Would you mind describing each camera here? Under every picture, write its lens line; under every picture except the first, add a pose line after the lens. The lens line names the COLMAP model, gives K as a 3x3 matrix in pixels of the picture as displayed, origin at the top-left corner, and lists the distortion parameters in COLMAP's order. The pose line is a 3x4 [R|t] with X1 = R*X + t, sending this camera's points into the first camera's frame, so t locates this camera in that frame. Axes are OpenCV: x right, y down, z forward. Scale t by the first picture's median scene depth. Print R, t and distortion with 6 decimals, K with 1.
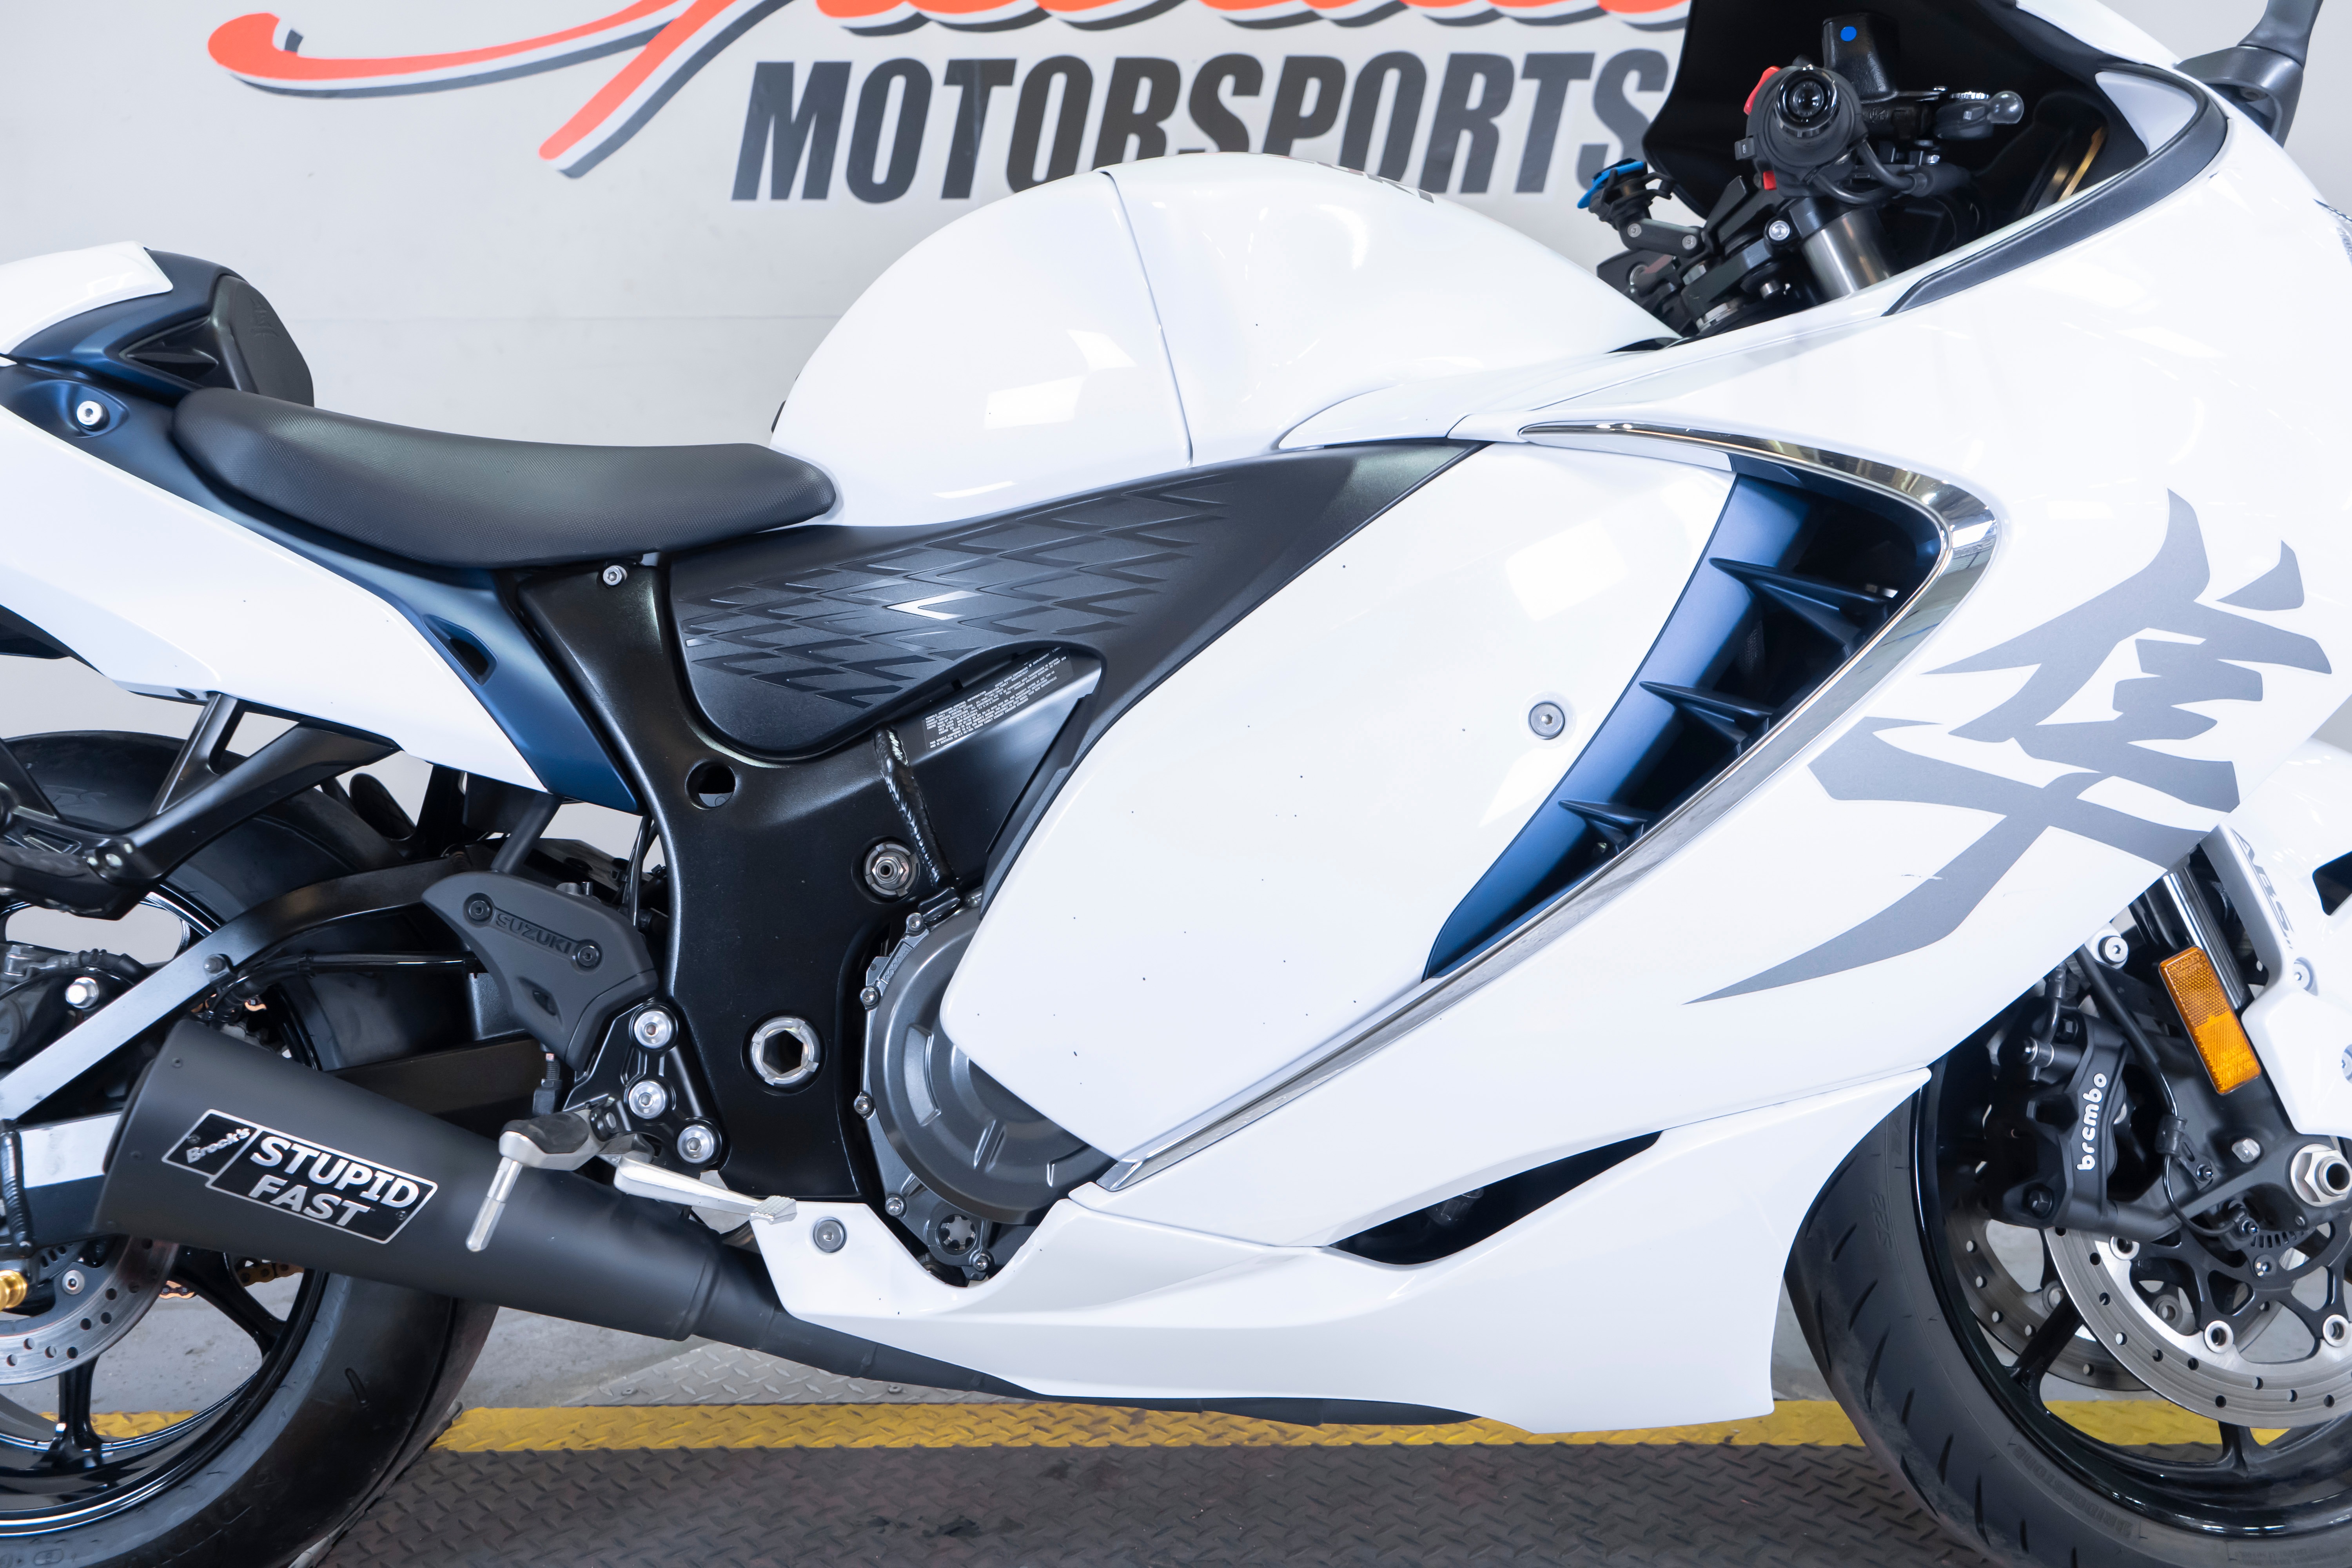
lens RADIAL K [[1905.9, 0, 1202.9], [0, 1905.9, 768.9], [0, 0, 1]] dist [-0.011335, 0.014435]
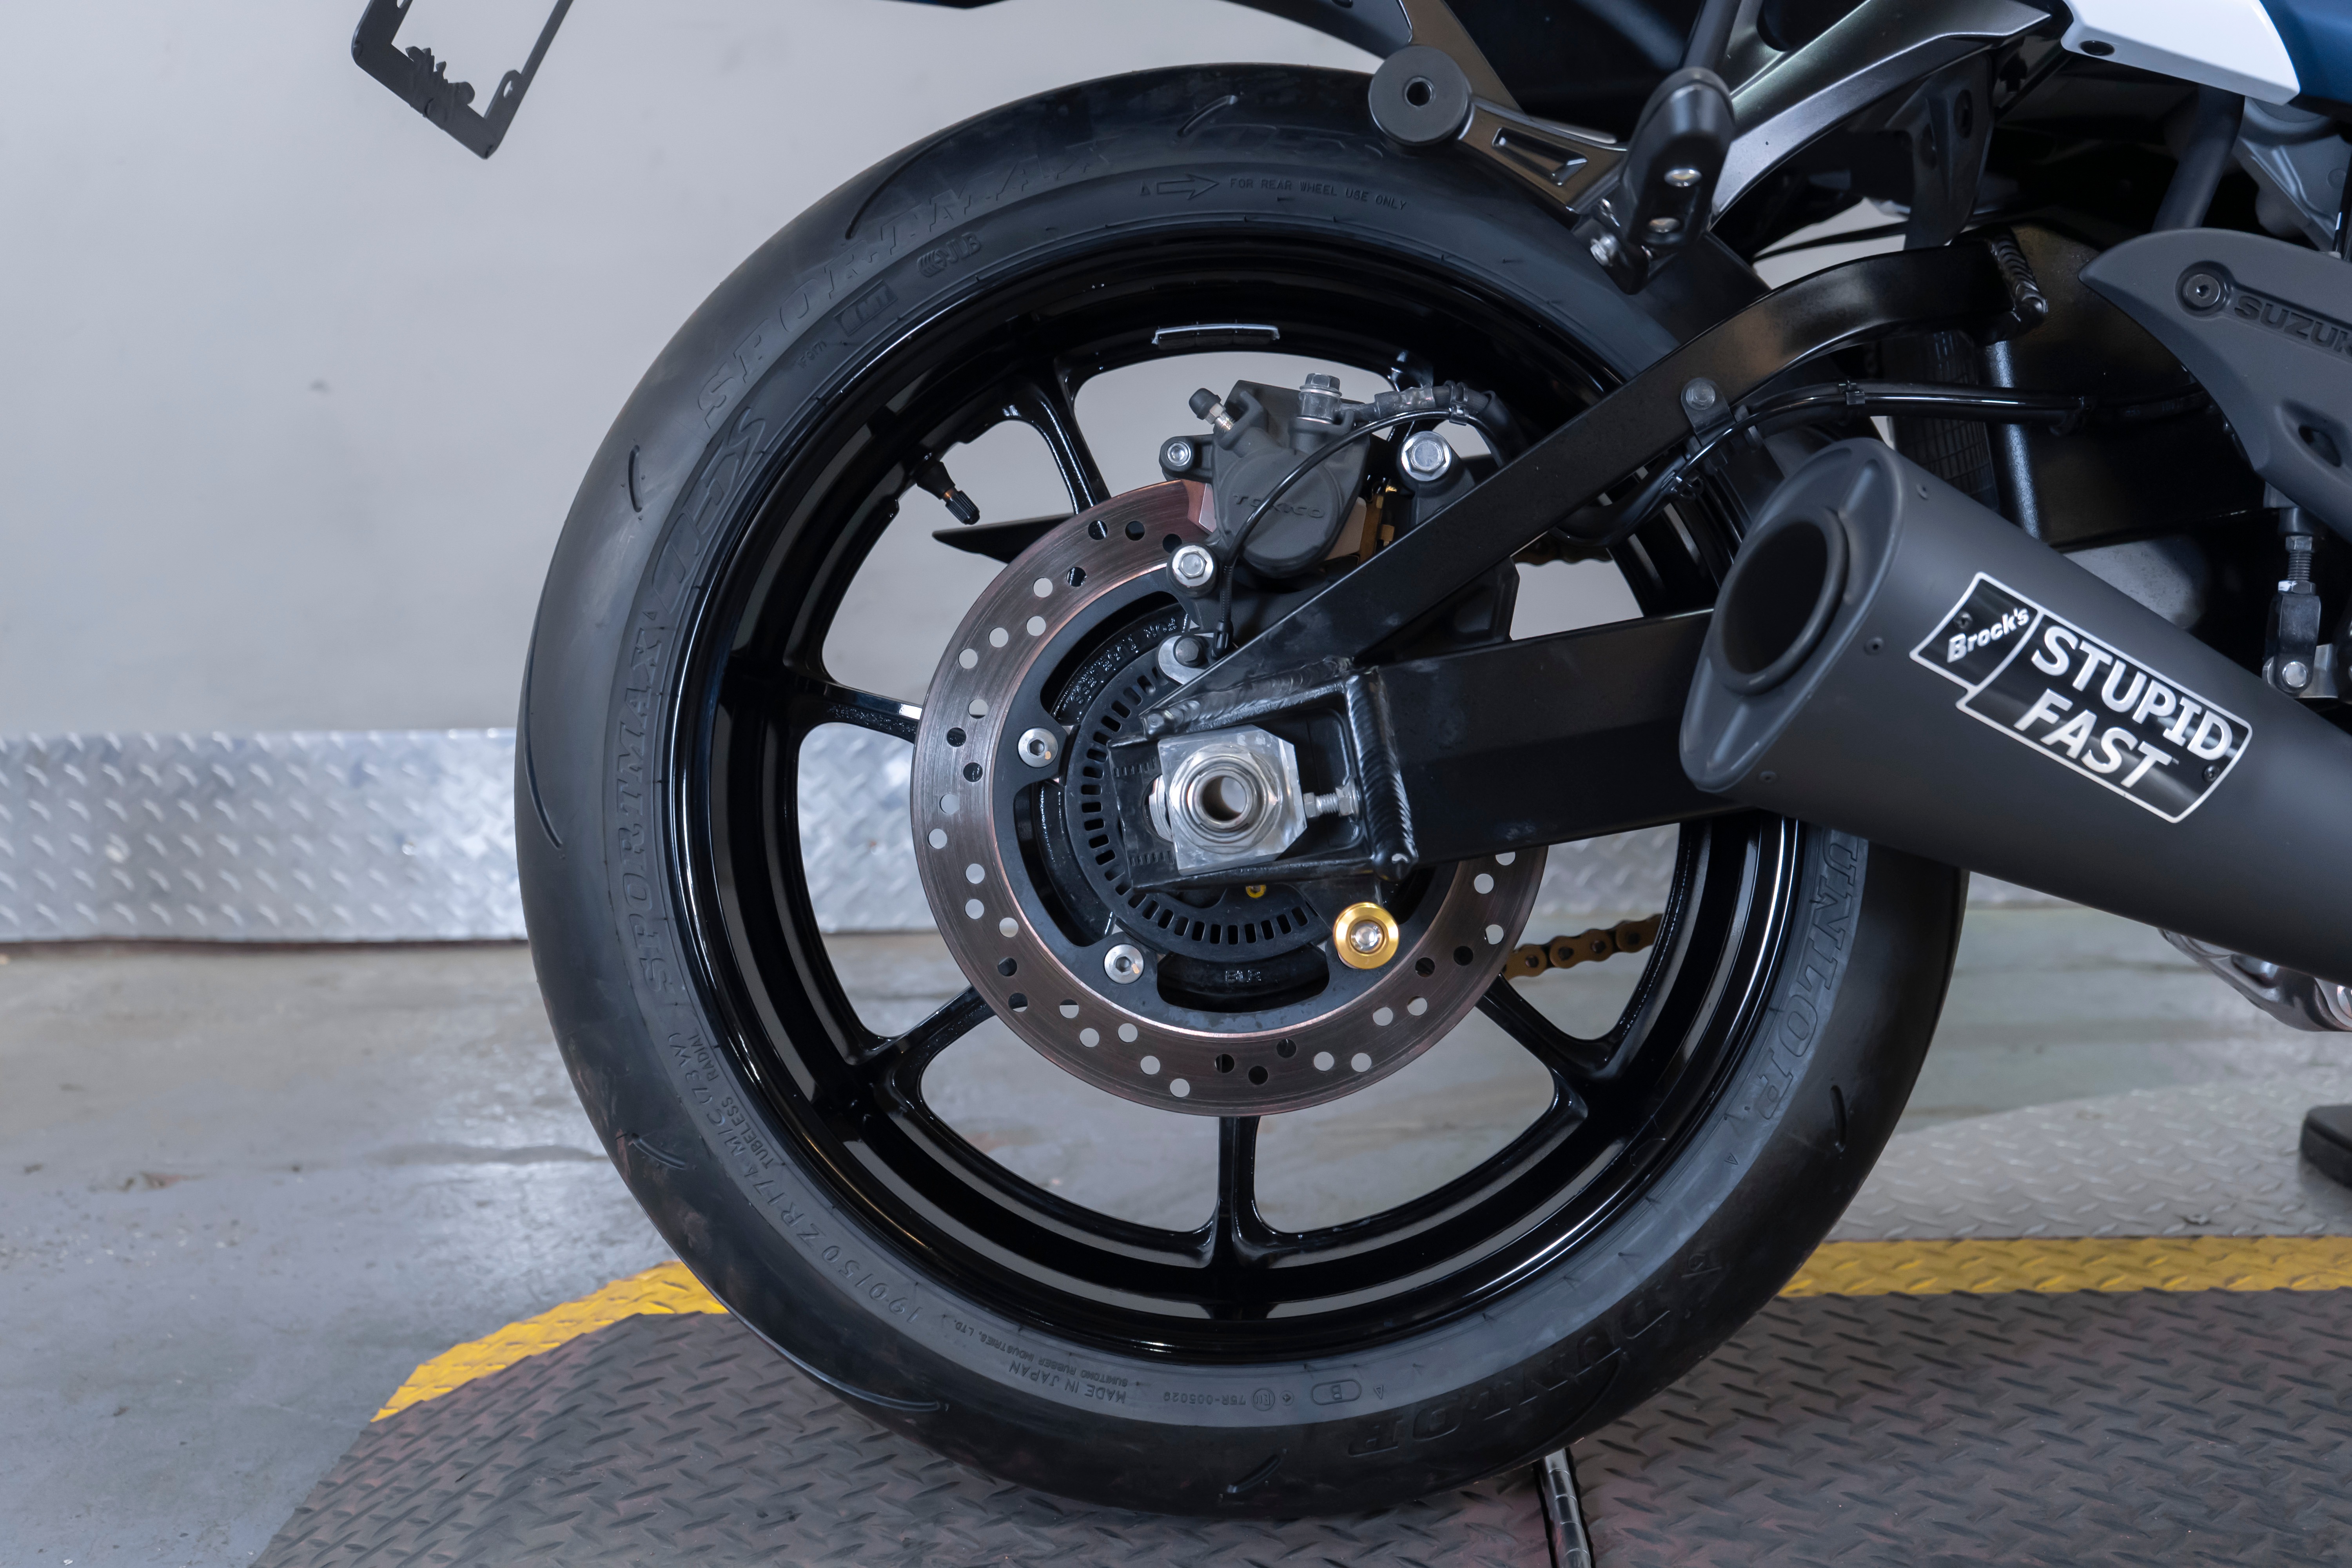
lens RADIAL K [[2808.6, 0, 1139.6], [0, 2808.6, 745.1], [0, 0, 1]] dist [0.040459, 0.000000]
pose [[0.999692, 0.001604, -0.024776, -0.683297], [-0.000271, 0.998555, 0.053732, 0.166847], [0.024826, -0.053709, 0.998248, 0.108682]]
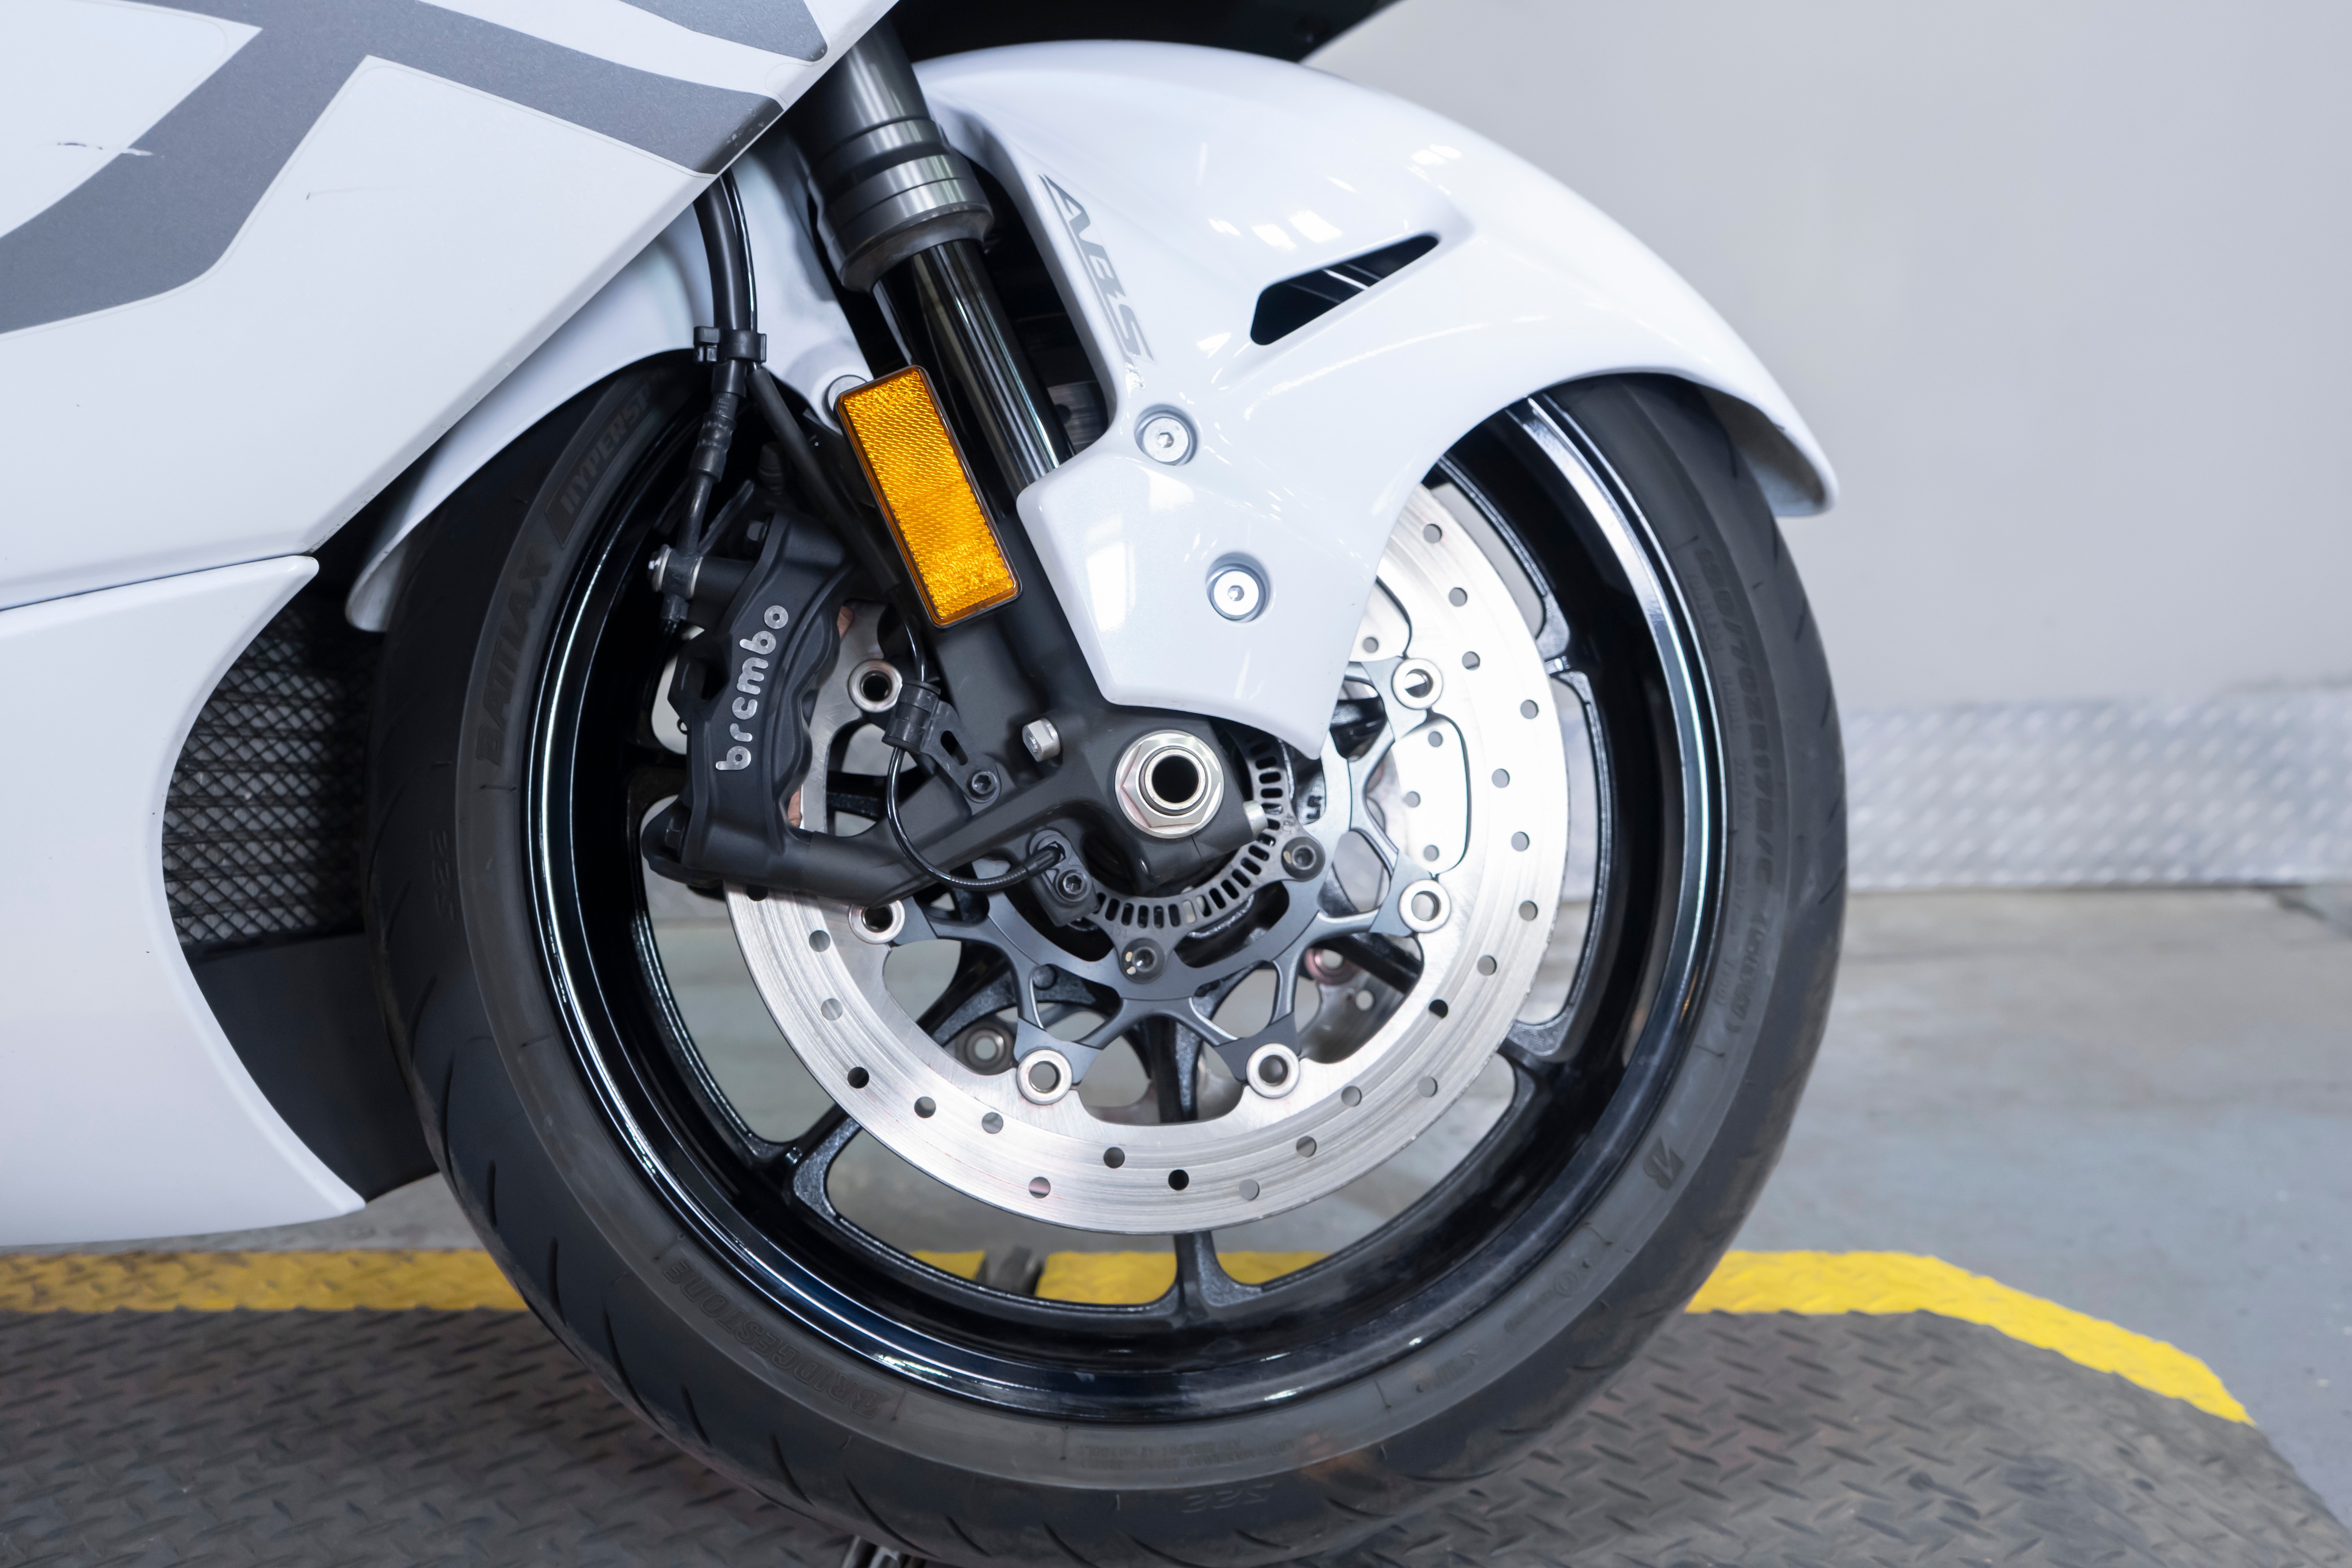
lens RADIAL K [[2243.9, 0, 1181.2], [0, 2243.9, 766.8], [0, 0, 1]] dist [0.027164, 0.000000]
pose [[0.999569, -0.004396, -0.029041, 0.586873], [0.005869, 0.998691, 0.050820, 0.168294], [0.028779, -0.050968, 0.998286, 0.323843]]
